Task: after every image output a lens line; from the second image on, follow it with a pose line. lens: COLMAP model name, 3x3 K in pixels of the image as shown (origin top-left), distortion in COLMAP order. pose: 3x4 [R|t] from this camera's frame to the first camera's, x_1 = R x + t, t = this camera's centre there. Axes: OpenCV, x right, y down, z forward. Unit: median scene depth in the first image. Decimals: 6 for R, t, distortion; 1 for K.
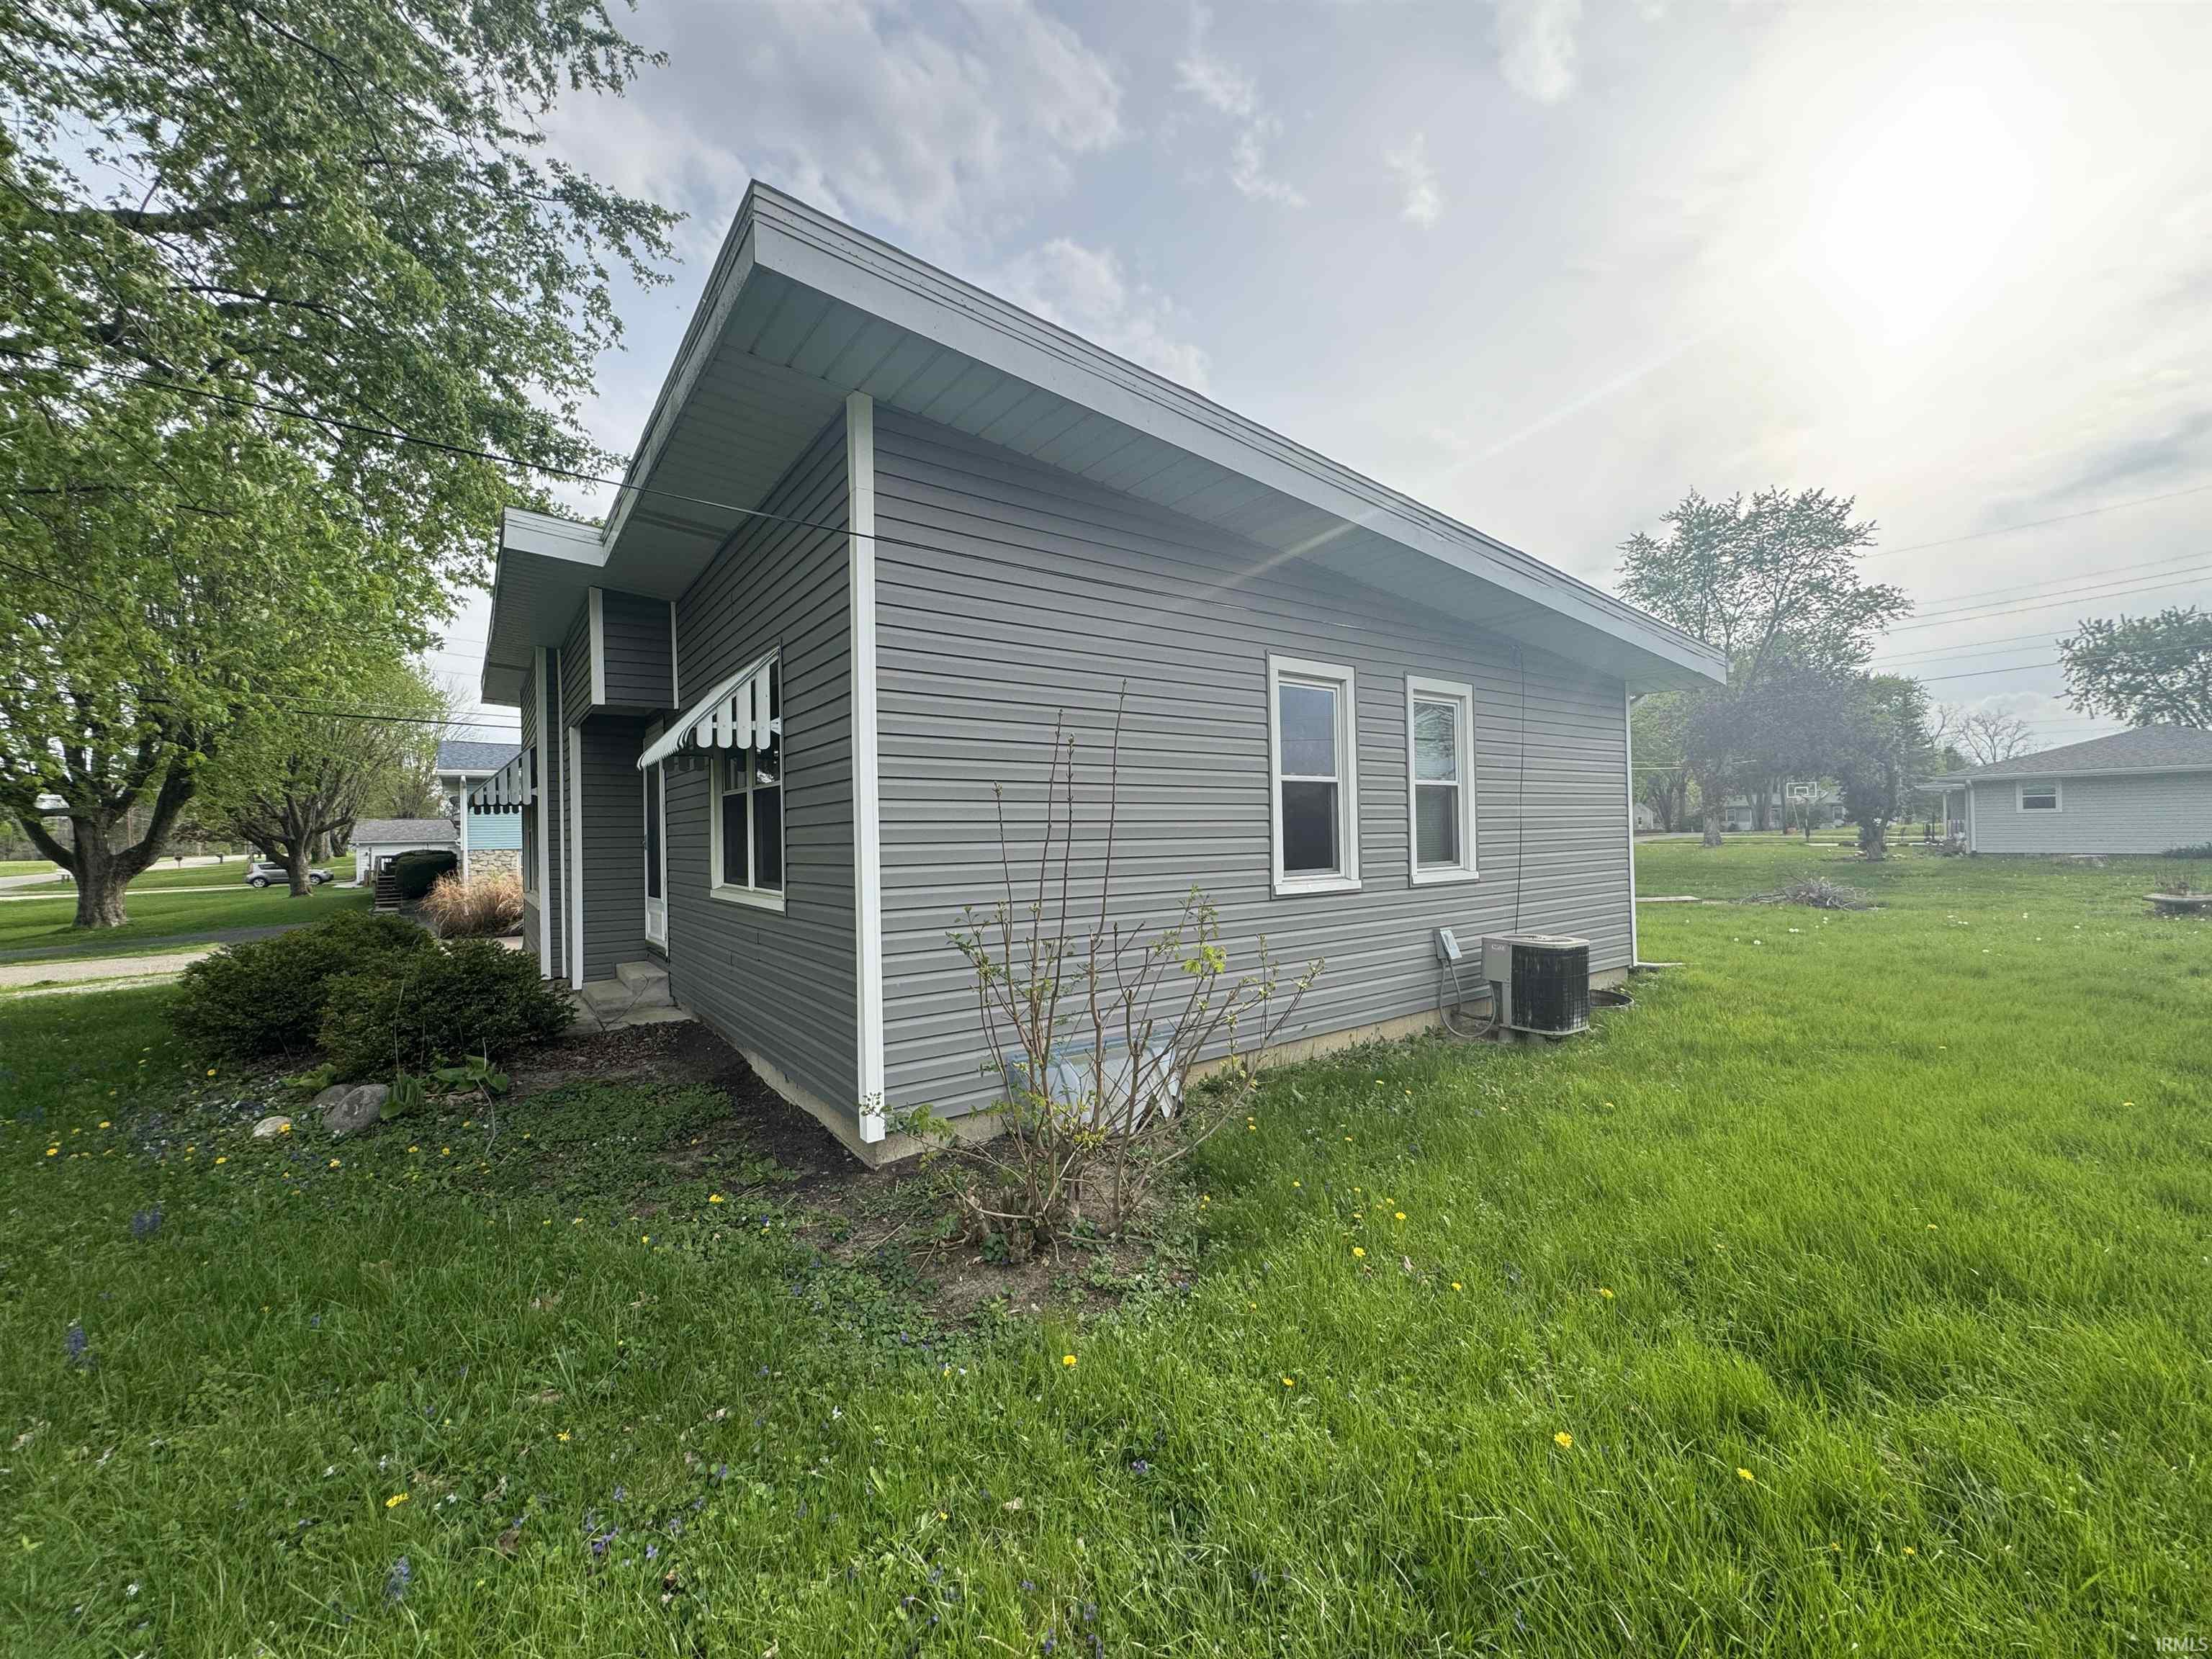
lens RADIAL K [[883.1, 0, 1100.2], [0, 883.1, 824.0], [0, 0, 1]] dist [-0.000897, -0.000462]
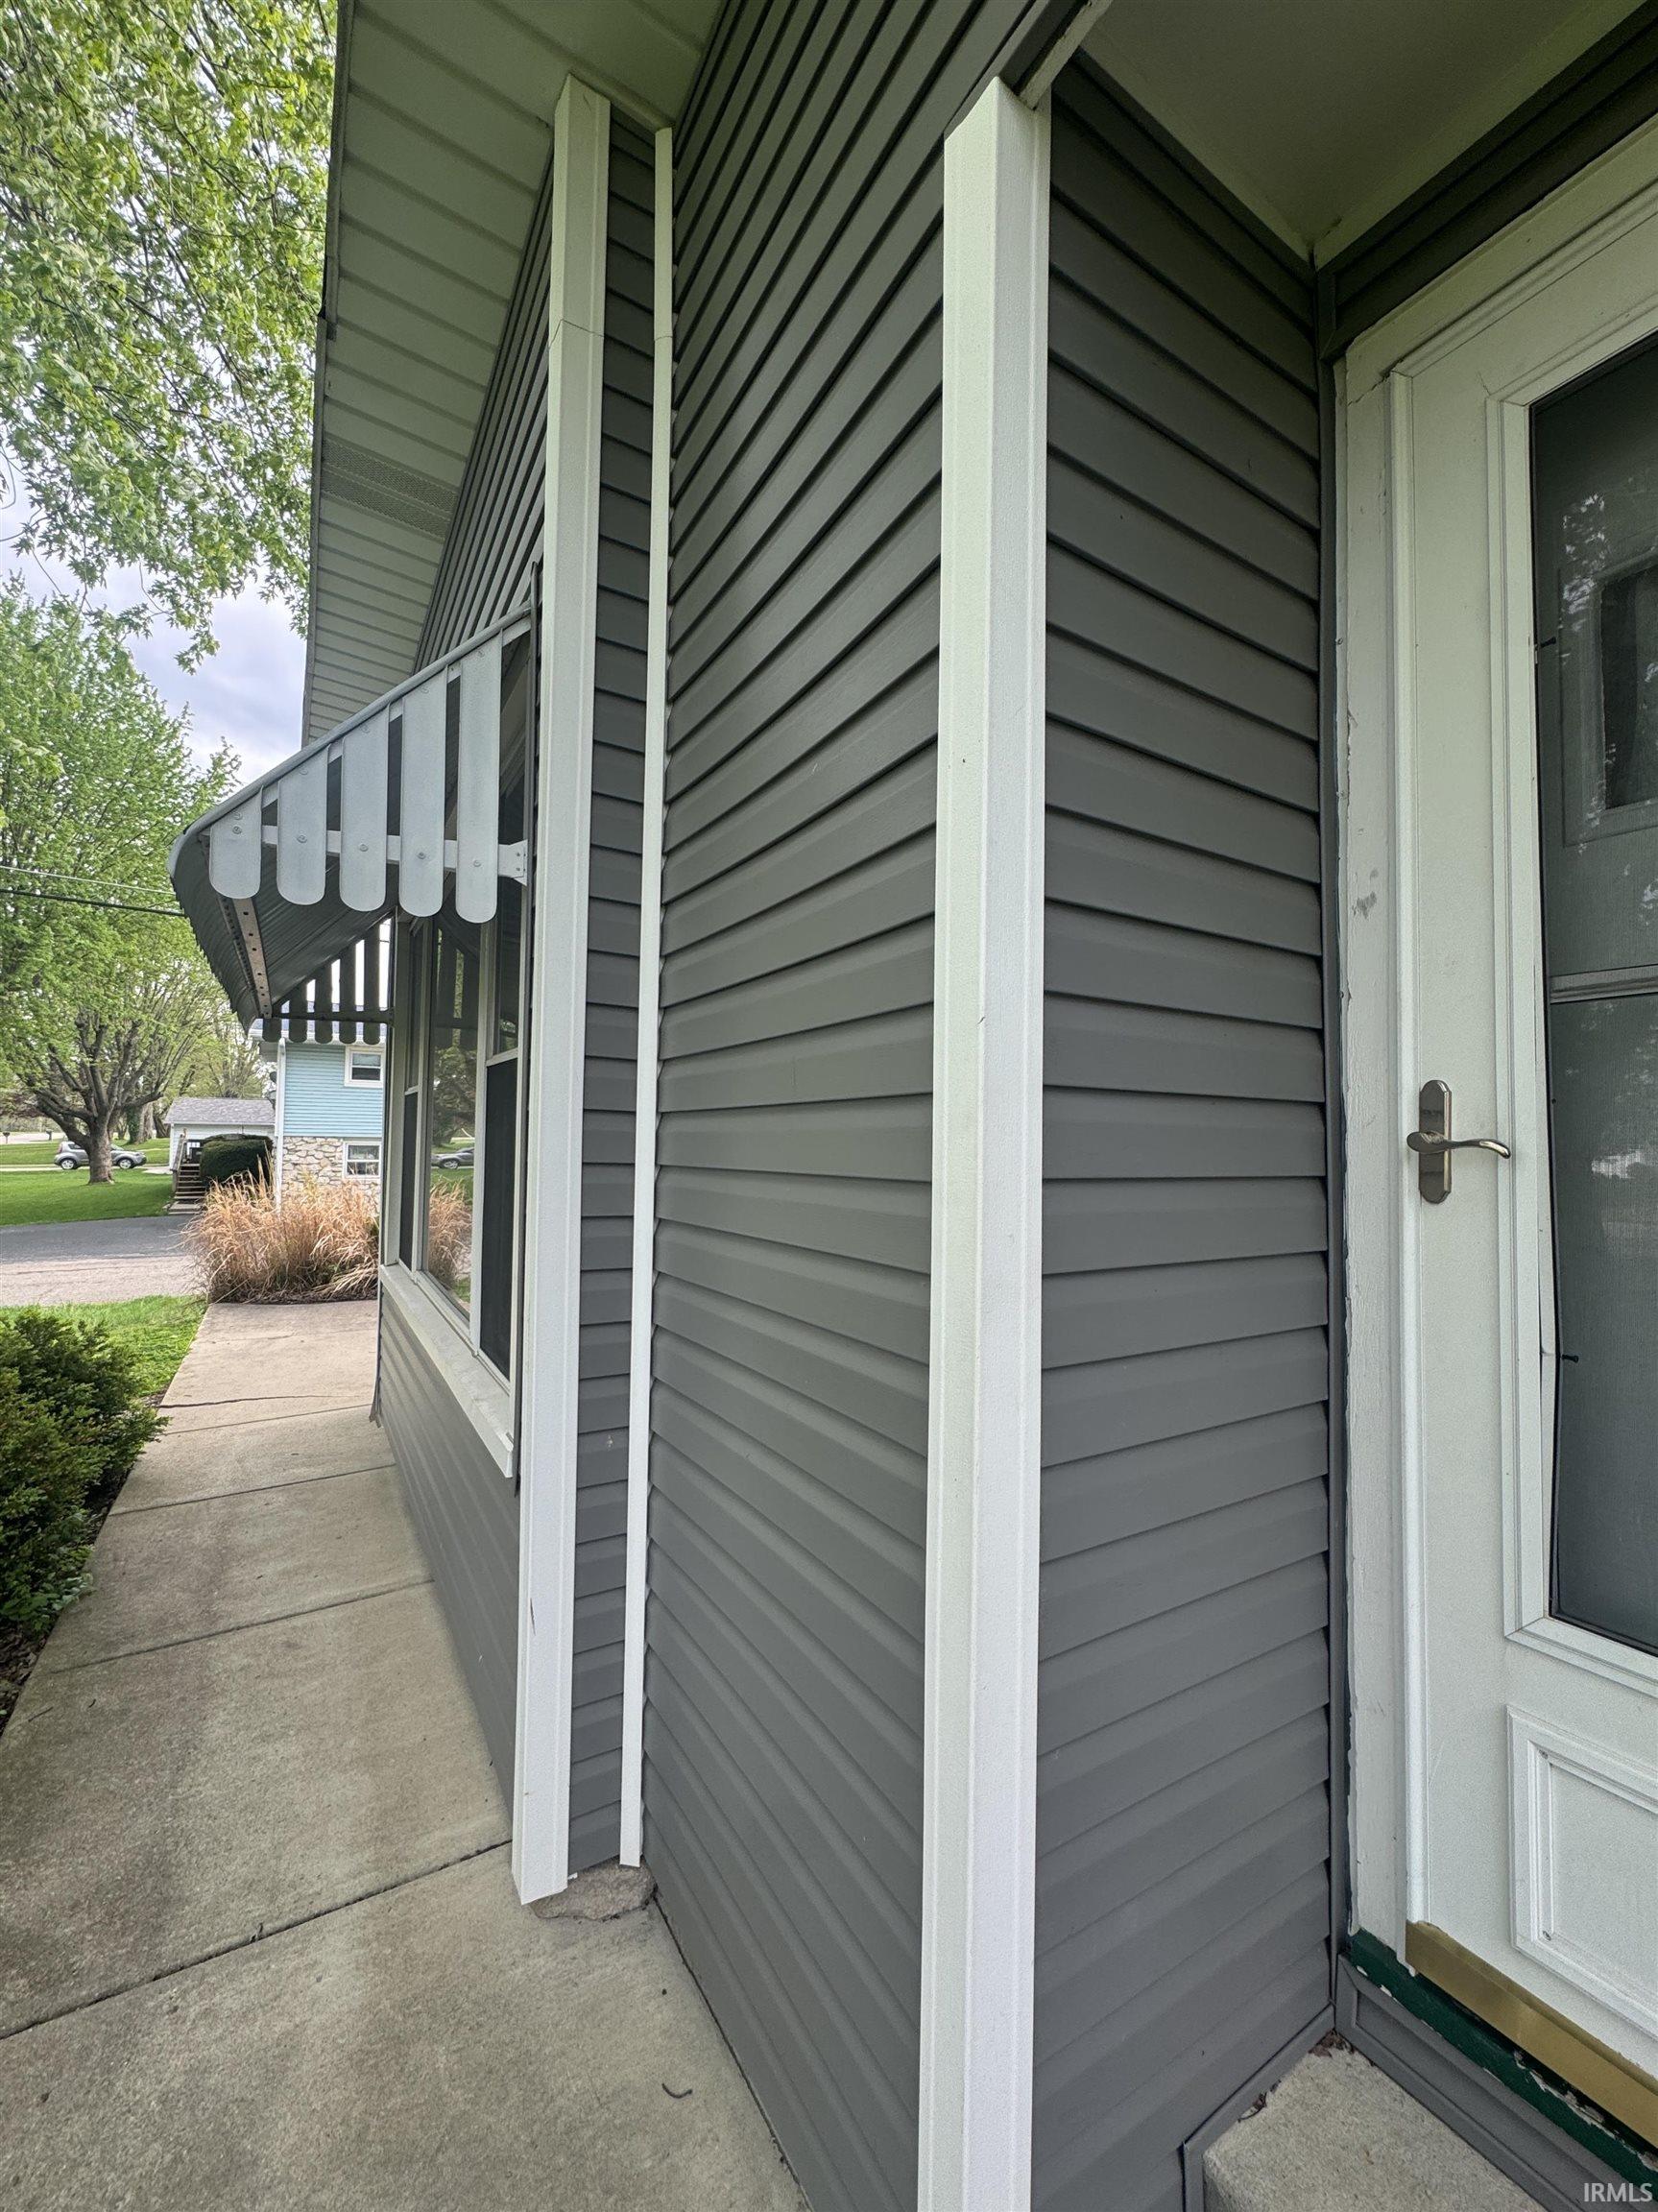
lens RADIAL K [[883.1, 0, 805.5], [0, 883.1, 1104.0], [0, 0, 1]] dist [-0.000897, -0.000462]
pose [[0.994726, 0.030866, -0.097813, -0.147755], [-0.033653, 0.999069, -0.026977, 0.005788], [0.096889, 0.030127, 0.994839, 0.216203]]
